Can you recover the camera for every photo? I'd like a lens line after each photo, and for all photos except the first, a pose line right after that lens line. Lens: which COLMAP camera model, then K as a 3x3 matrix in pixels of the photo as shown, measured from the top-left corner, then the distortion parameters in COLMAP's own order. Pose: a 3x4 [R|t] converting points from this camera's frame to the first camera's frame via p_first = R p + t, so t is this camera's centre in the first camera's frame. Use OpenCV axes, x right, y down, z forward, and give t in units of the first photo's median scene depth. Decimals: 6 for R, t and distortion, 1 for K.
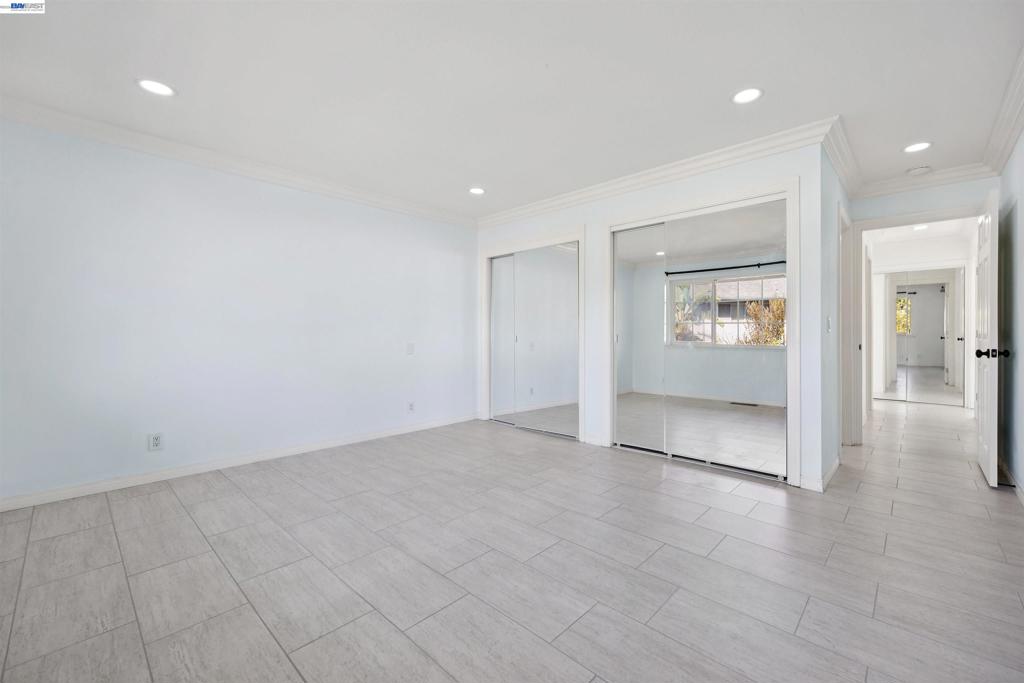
lens RADIAL K [[422.2, 0, 536.8], [0, 422.2, 341.0], [0, 0, 1]] dist [0.000823, 0.005525]
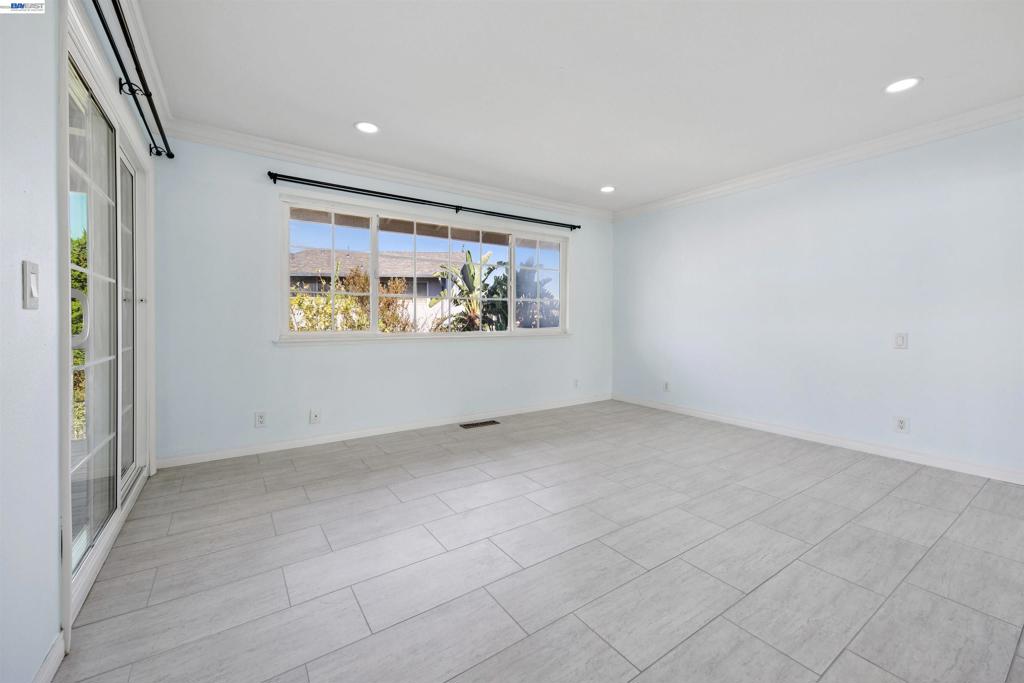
lens RADIAL K [[420.8, 0, 517.4], [0, 420.8, 317.4], [0, 0, 1]] dist [0.000209, 0.000023]
pose [[-0.227882, -0.005067, -0.973676, 0.889834], [-0.018960, 0.999820, -0.000766, -0.007643], [0.973504, 0.018287, -0.227937, 0.934544]]
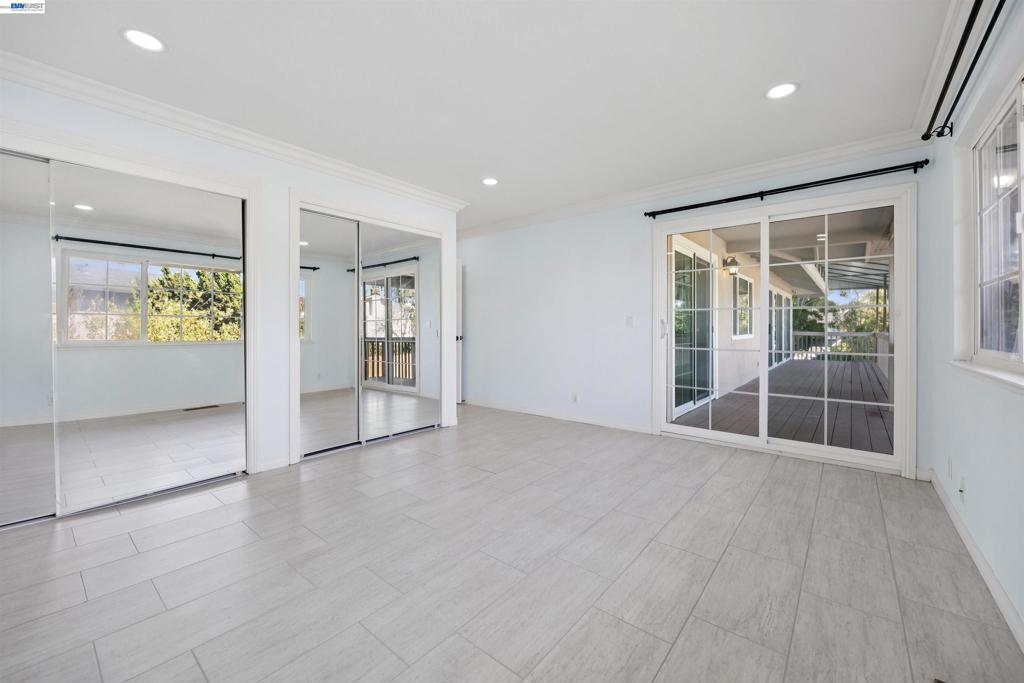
lens RADIAL K [[414.6, 0, 512.0], [0, 414.6, 341.5], [0, 0, 1]] dist [0.000558, 0.000124]
pose [[-0.047044, -0.029591, 0.998454, -0.991336], [0.018725, 0.999359, 0.030500, -0.011759], [-0.998717, 0.020131, -0.046460, 0.908359]]
